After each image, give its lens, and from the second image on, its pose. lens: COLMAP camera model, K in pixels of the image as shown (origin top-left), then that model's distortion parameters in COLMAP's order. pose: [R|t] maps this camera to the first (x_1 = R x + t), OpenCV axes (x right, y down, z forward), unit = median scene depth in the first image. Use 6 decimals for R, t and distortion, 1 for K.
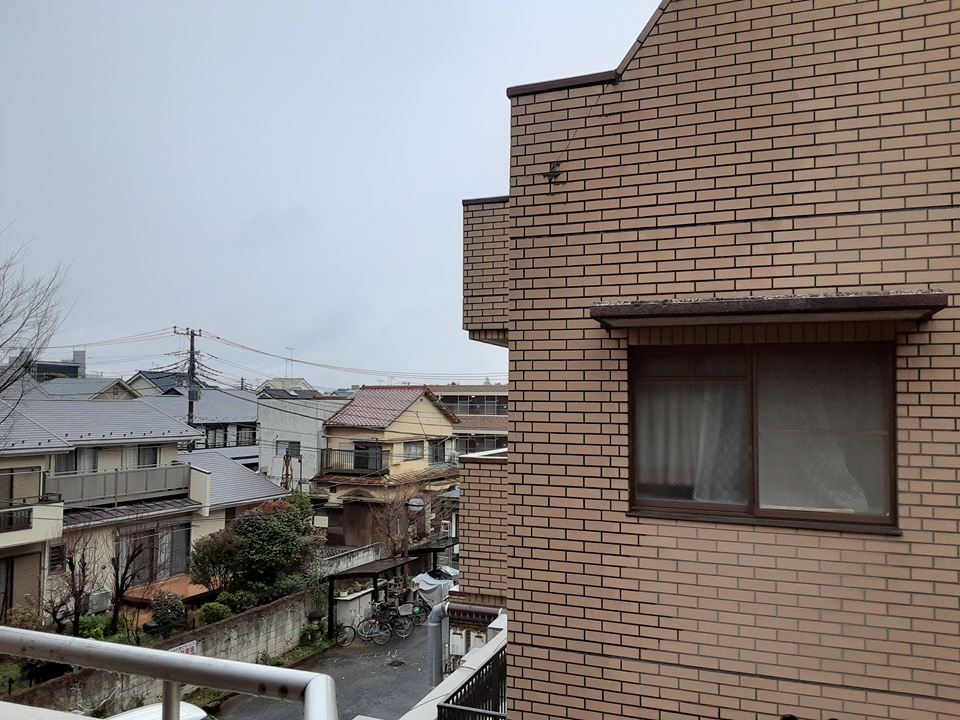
lens RADIAL K [[779.5, 0, 481.4], [0, 779.5, 359.7], [0, 0, 1]] dist [0.090216, -0.114478]
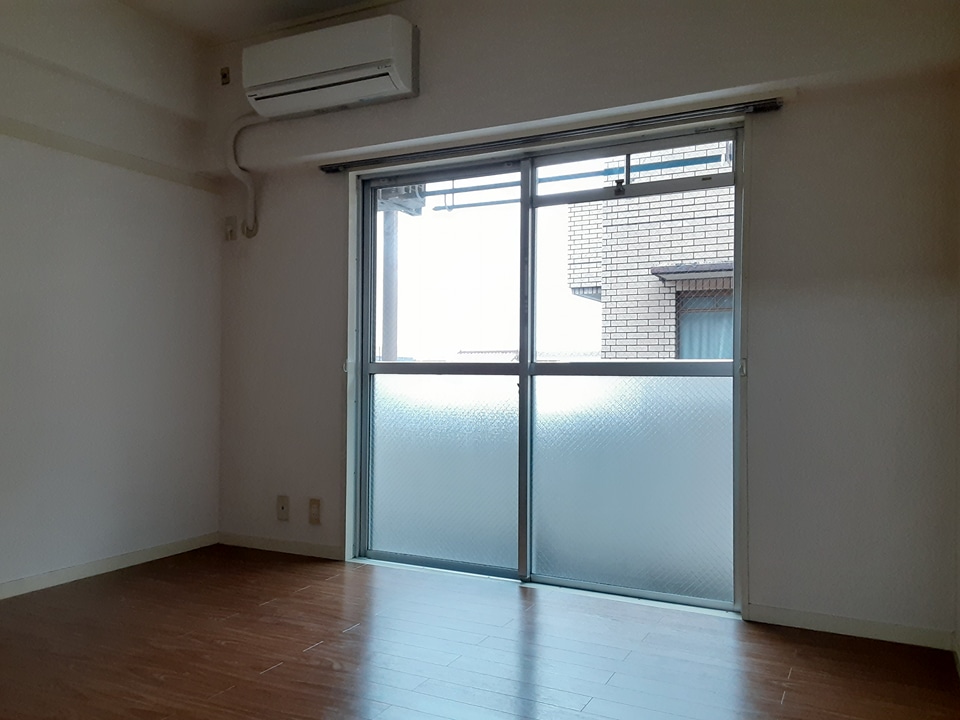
lens RADIAL K [[779.5, 0, 476.4], [0, 779.5, 362.6], [0, 0, 1]] dist [0.090216, -0.114478]
pose [[0.992986, -0.002381, -0.118211, -0.033937], [0.007396, 0.999090, 0.042007, 0.059709], [0.118003, -0.042586, 0.992100, -0.688263]]
